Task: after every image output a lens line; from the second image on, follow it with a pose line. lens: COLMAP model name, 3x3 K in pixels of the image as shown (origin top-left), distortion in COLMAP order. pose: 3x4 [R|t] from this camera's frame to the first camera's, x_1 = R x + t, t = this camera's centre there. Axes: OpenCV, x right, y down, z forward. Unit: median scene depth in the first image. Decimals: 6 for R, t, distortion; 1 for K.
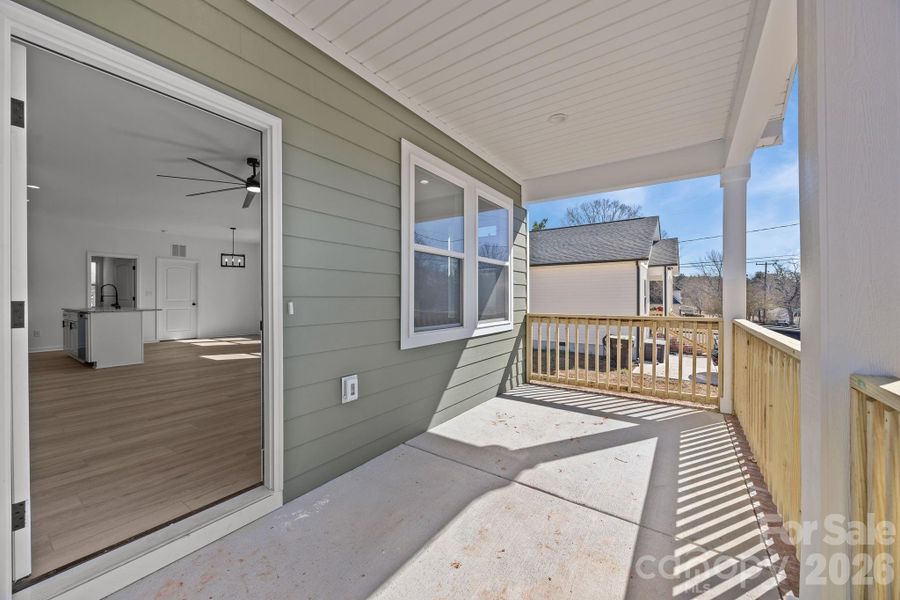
lens RADIAL K [[343.5, 0, 450.0], [0, 343.5, 300.0], [0, 0, 1]] dist [-0.000009, -0.000025]
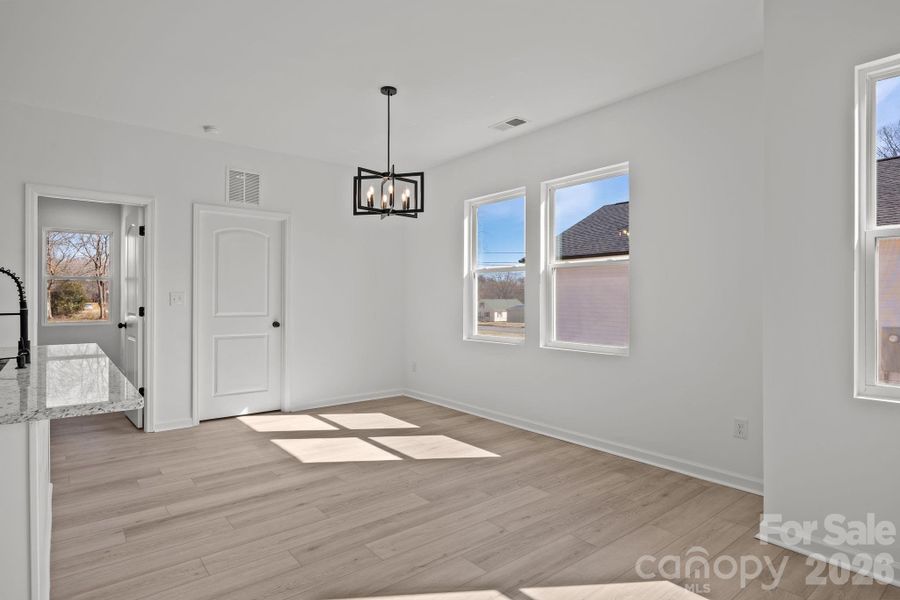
lens RADIAL K [[488.6, 0, 450.0], [0, 488.6, 300.0], [0, 0, 1]] dist [-0.000516, 0.000079]
pose [[0.960060, 0.004051, -0.279765, -0.437948], [-0.004211, 0.999991, 0.000028, -0.018489], [0.279763, 0.001151, 0.960068, 0.570764]]
